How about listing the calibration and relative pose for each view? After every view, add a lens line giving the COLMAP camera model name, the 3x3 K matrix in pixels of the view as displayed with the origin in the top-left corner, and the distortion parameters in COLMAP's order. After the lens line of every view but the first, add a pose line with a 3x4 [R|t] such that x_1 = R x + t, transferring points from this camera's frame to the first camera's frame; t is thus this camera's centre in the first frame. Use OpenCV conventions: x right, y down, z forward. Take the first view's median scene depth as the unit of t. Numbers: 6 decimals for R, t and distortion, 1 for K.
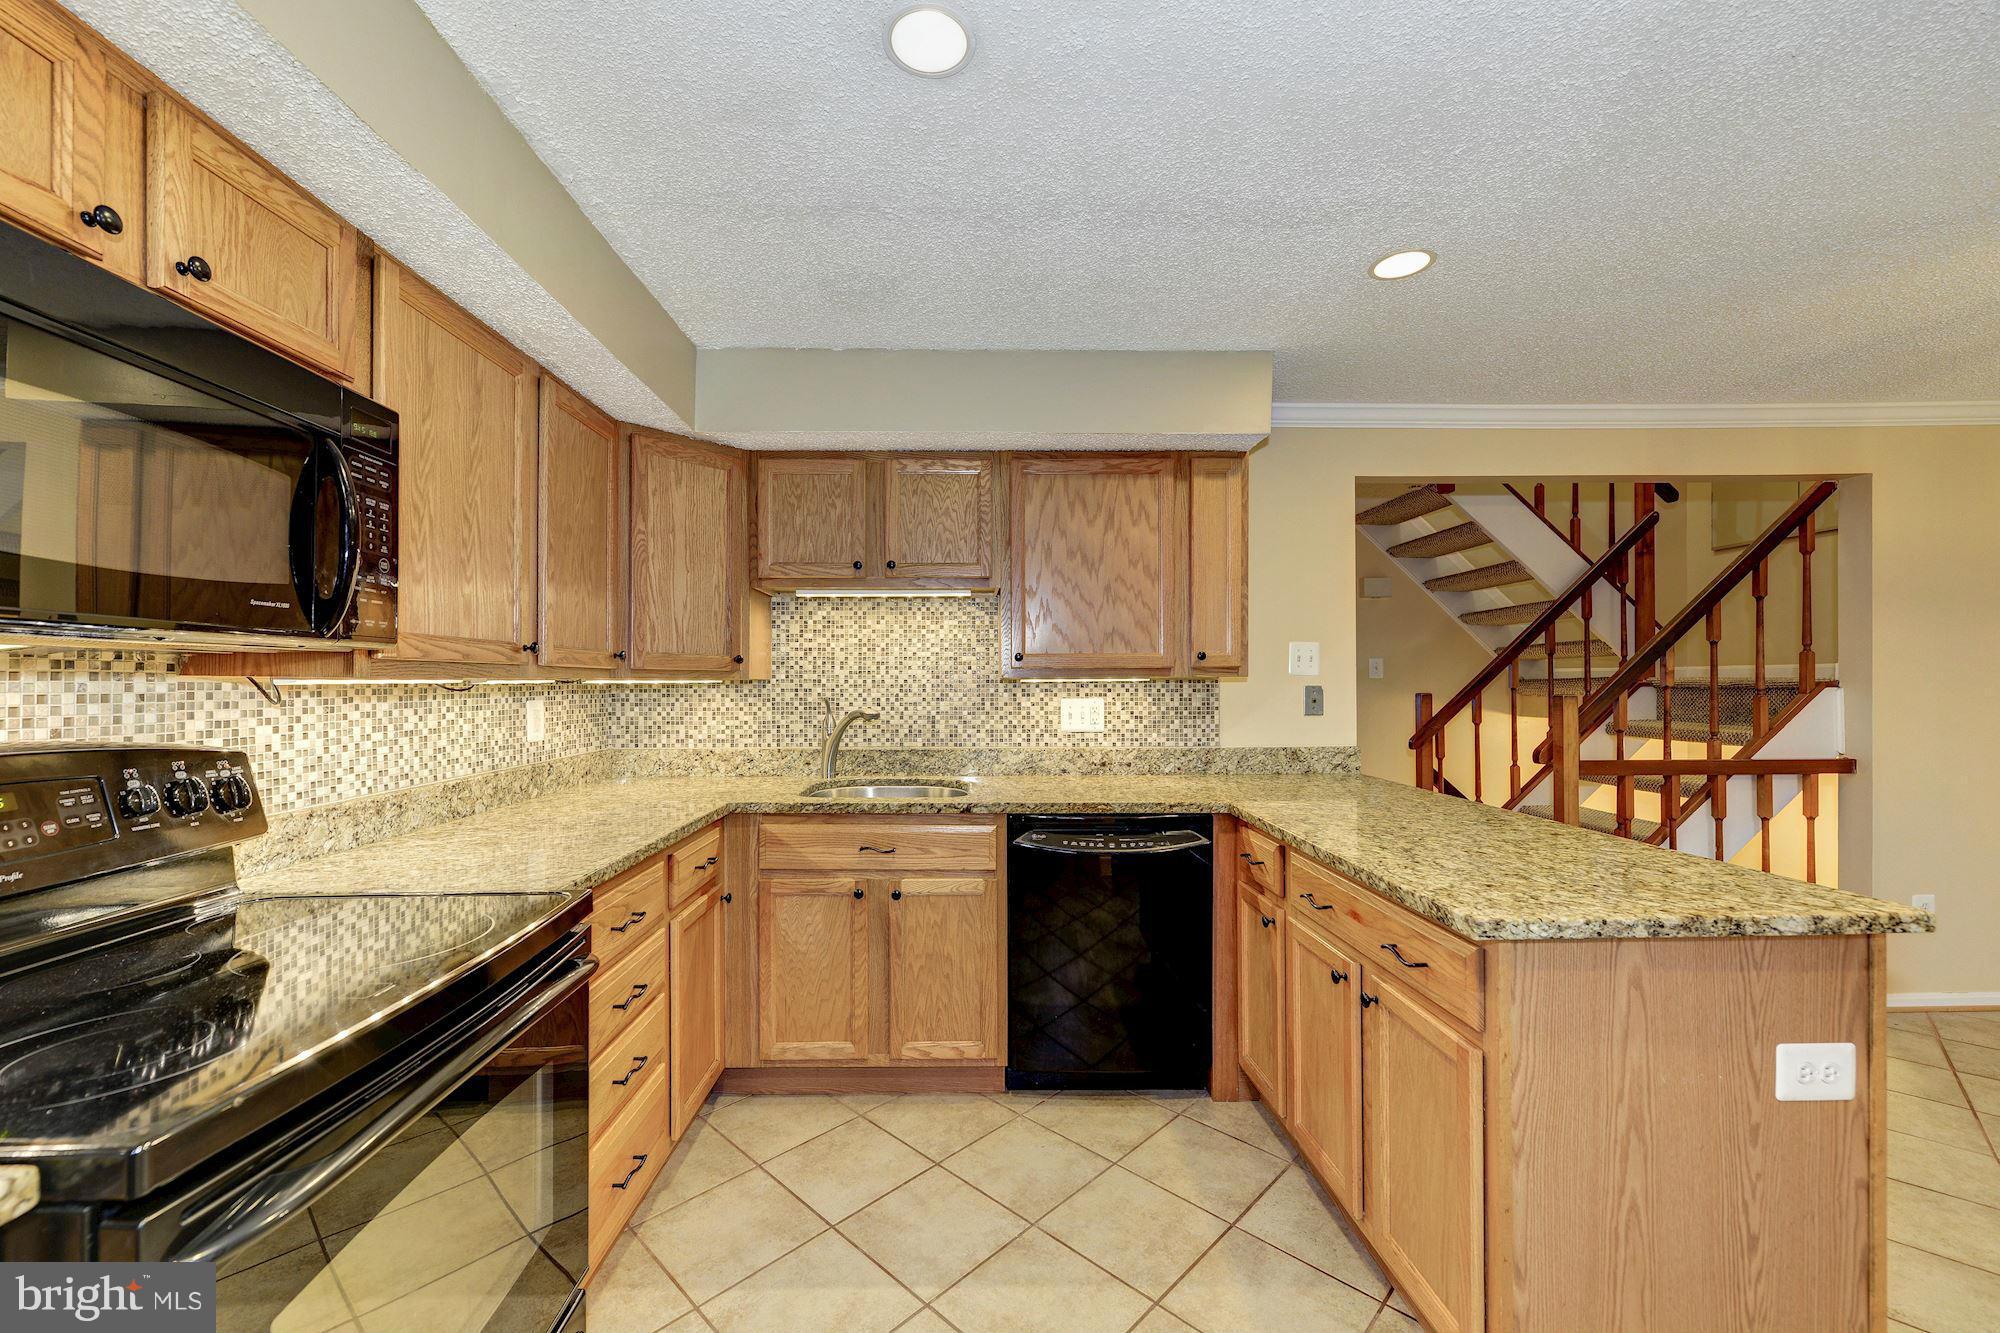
lens RADIAL K [[770.3, 0, 991.8], [0, 770.3, 681.0], [0, 0, 1]] dist [0.002302, -0.000222]
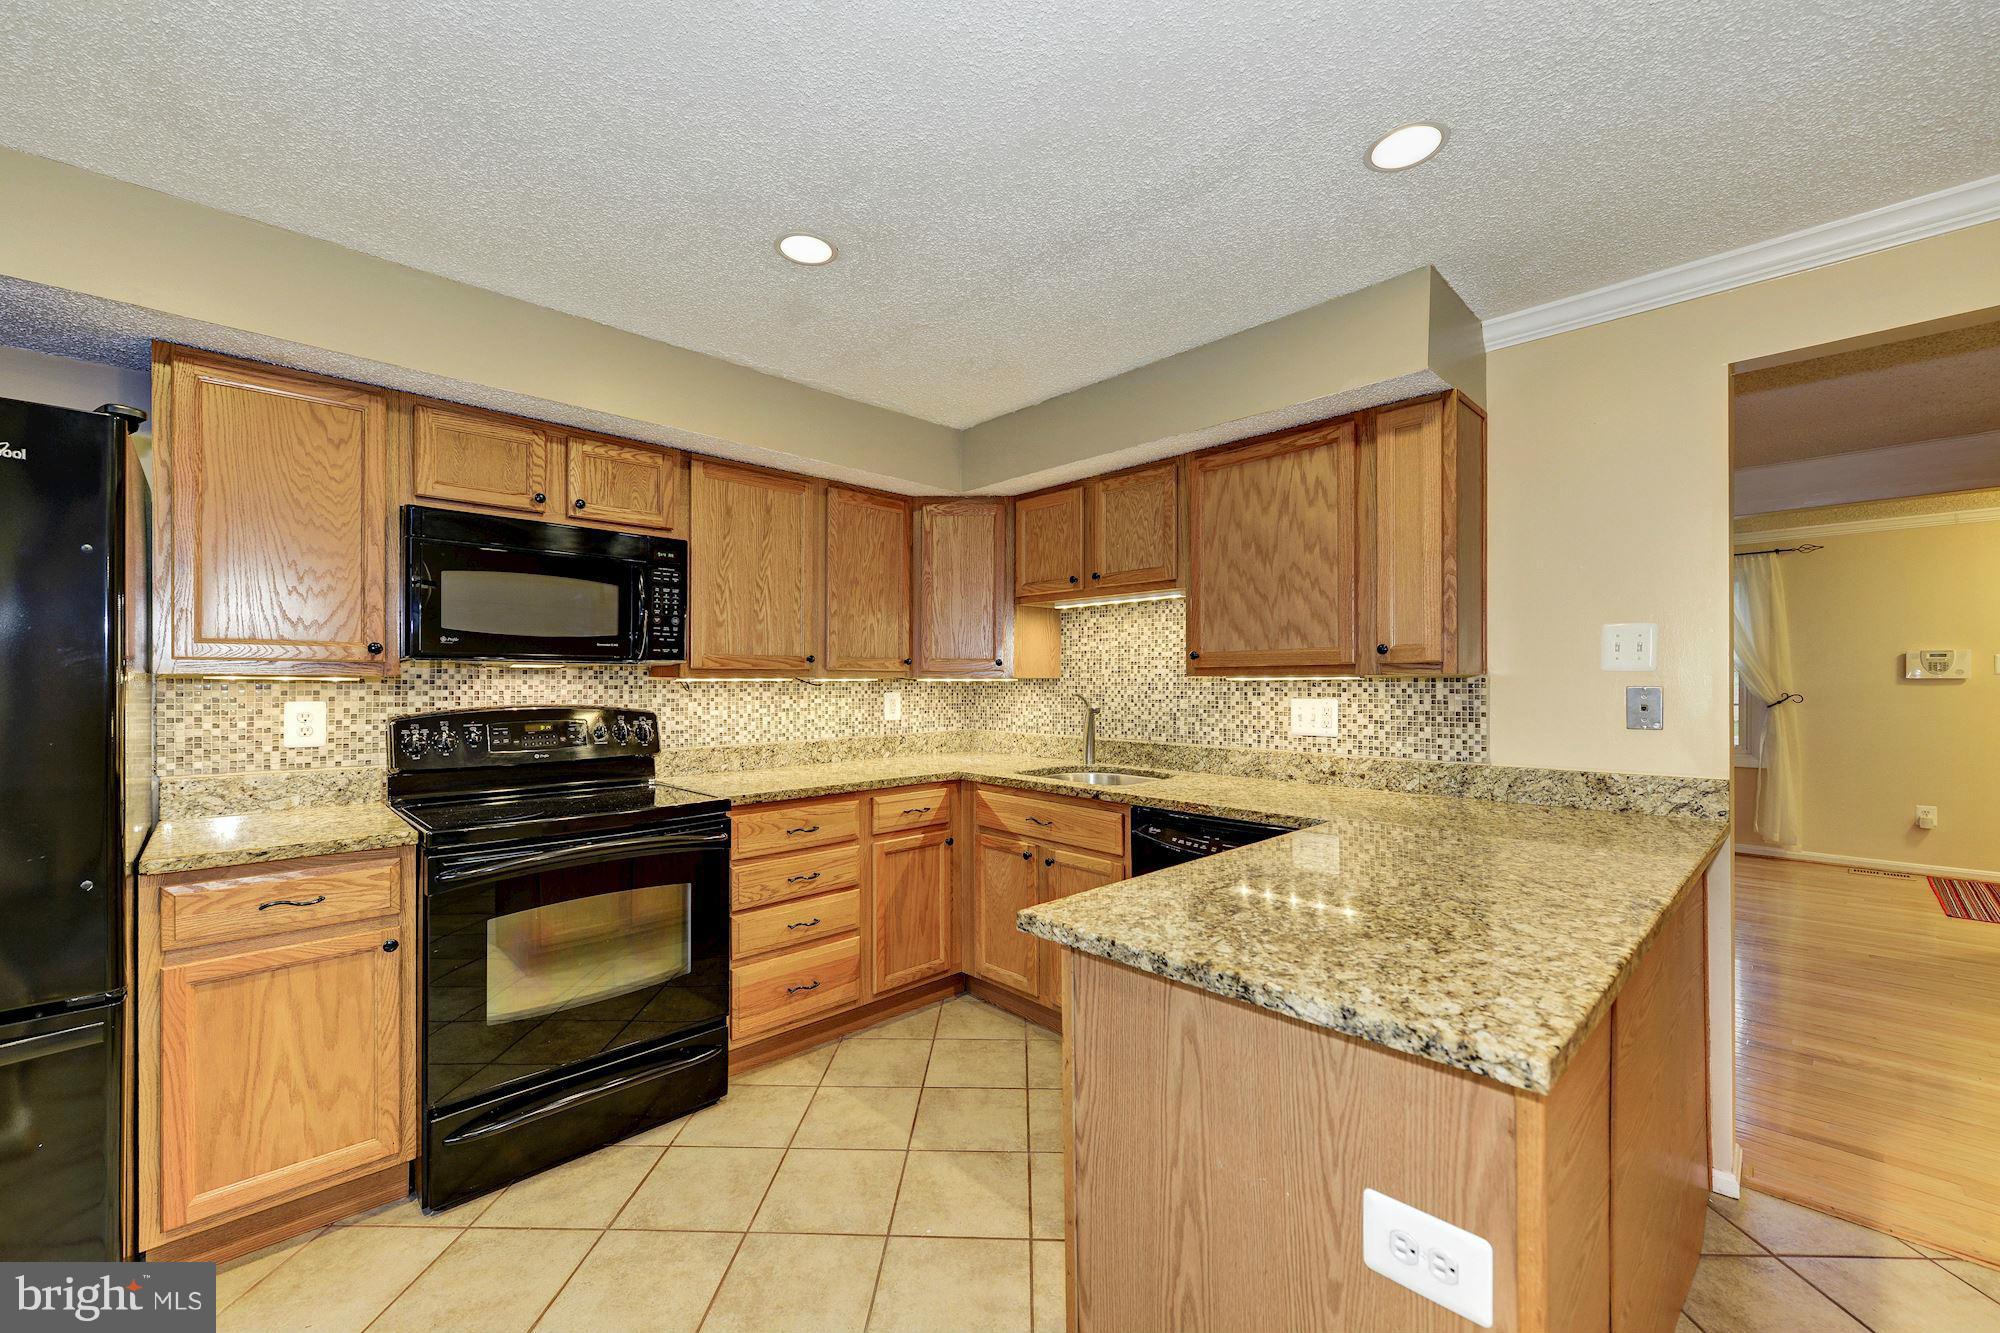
lens RADIAL K [[786.7, 0, 1008.5], [0, 786.7, 678.7], [0, 0, 1]] dist [0.005038, -0.000042]
pose [[0.682343, -0.000726, -0.731032, 0.652071], [0.000189, 1.000000, -0.000816, -0.000201], [0.731032, 0.000419, 0.682343, 0.127284]]
